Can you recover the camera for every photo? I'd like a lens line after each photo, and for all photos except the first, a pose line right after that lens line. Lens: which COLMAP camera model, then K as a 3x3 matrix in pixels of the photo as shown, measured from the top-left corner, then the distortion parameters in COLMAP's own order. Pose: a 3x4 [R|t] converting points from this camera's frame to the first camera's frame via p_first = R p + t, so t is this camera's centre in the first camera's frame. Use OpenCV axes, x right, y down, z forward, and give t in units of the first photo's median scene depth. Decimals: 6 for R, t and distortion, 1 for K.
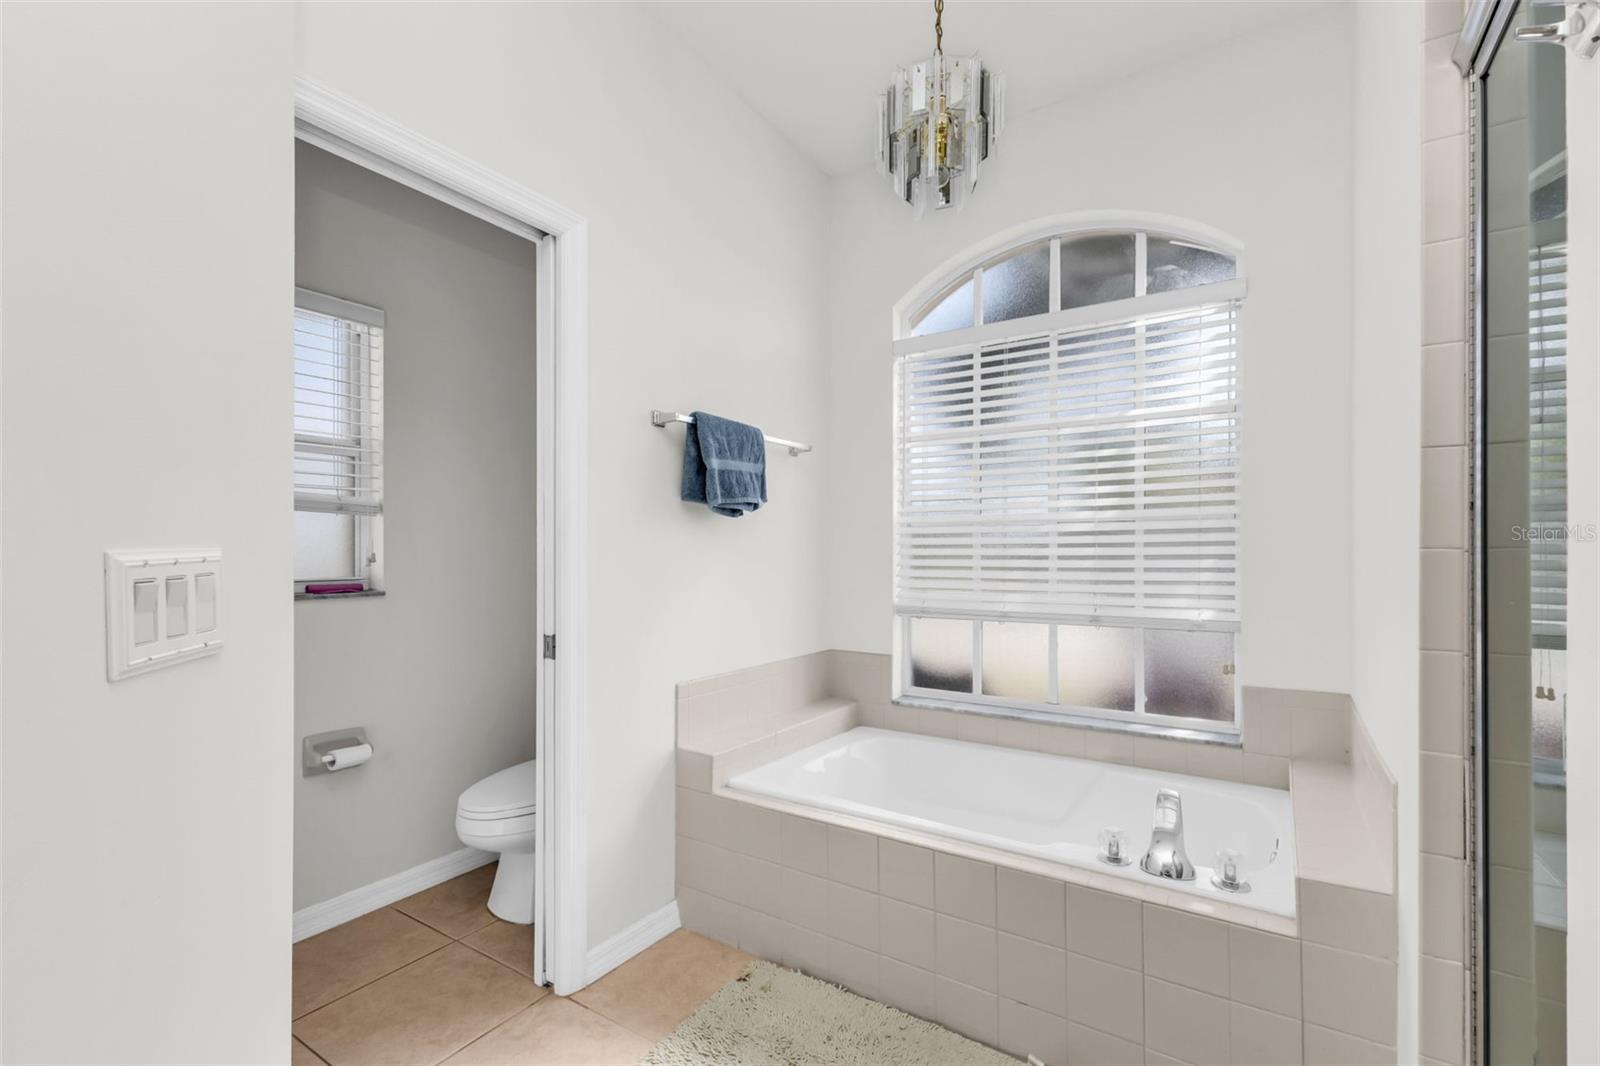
lens RADIAL K [[698.2, 0, 784.3], [0, 698.2, 554.6], [0, 0, 1]] dist [0.012215, -0.003446]
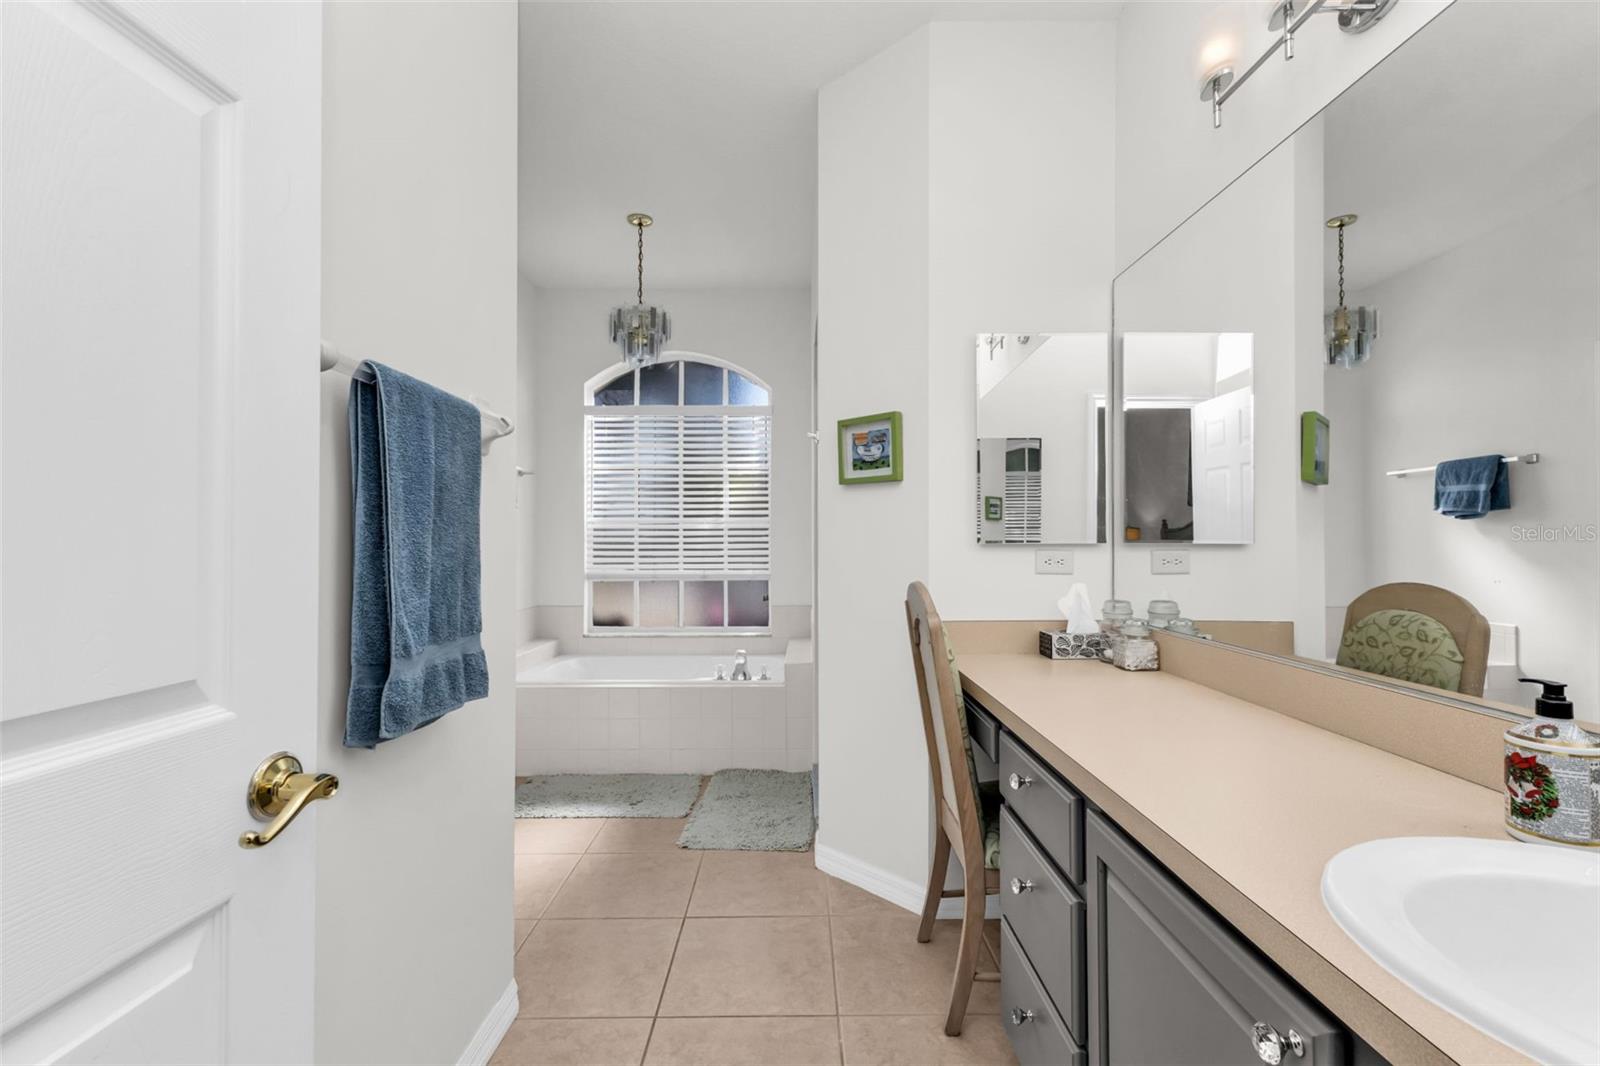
lens RADIAL K [[698.2, 0, 798.8], [0, 698.2, 539.1], [0, 0, 1]] dist [0.012215, -0.003446]
pose [[0.828427, -0.000758, 0.560097, -0.361528], [0.006138, 0.999951, -0.007725, 0.010482], [-0.560064, 0.009837, 0.828391, -0.628120]]
